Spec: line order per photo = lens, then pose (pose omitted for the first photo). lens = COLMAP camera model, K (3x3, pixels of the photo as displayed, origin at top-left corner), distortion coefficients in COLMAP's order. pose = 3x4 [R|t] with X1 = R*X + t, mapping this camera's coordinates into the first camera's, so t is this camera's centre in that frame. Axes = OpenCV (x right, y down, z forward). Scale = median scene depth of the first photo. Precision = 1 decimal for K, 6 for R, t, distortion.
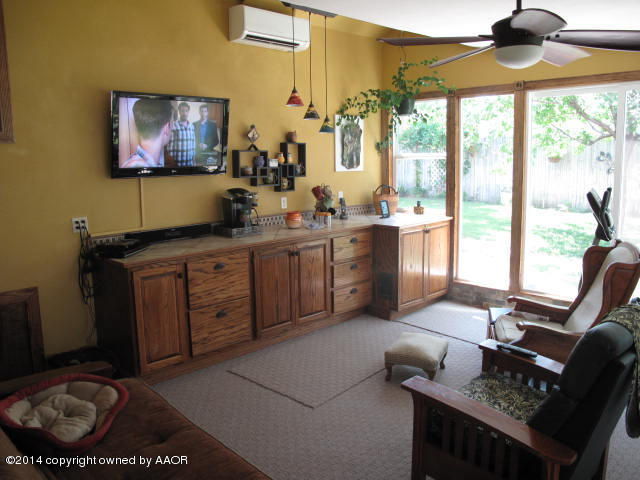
lens RADIAL K [[528.0, 0, 326.0], [0, 528.0, 238.2], [0, 0, 1]] dist [-0.140651, 0.102640]
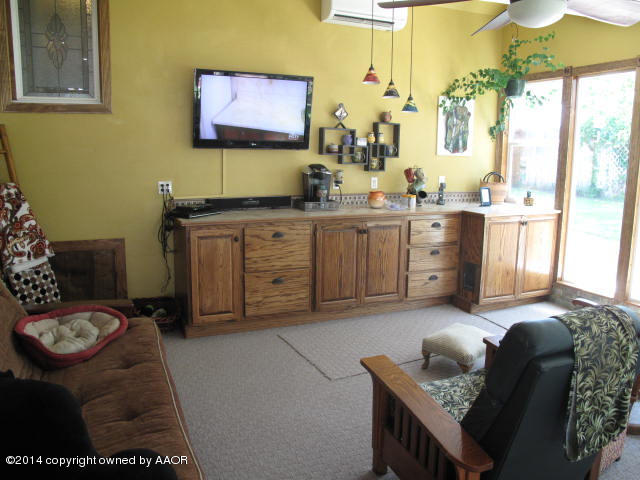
lens RADIAL K [[528.0, 0, 326.0], [0, 528.0, 238.2], [0, 0, 1]] dist [-0.140651, 0.102640]
pose [[0.935522, 0.087920, -0.342152, 0.201673], [-0.082997, 0.996127, 0.029032, 0.017368], [0.343379, 0.001237, 0.939196, 0.034296]]
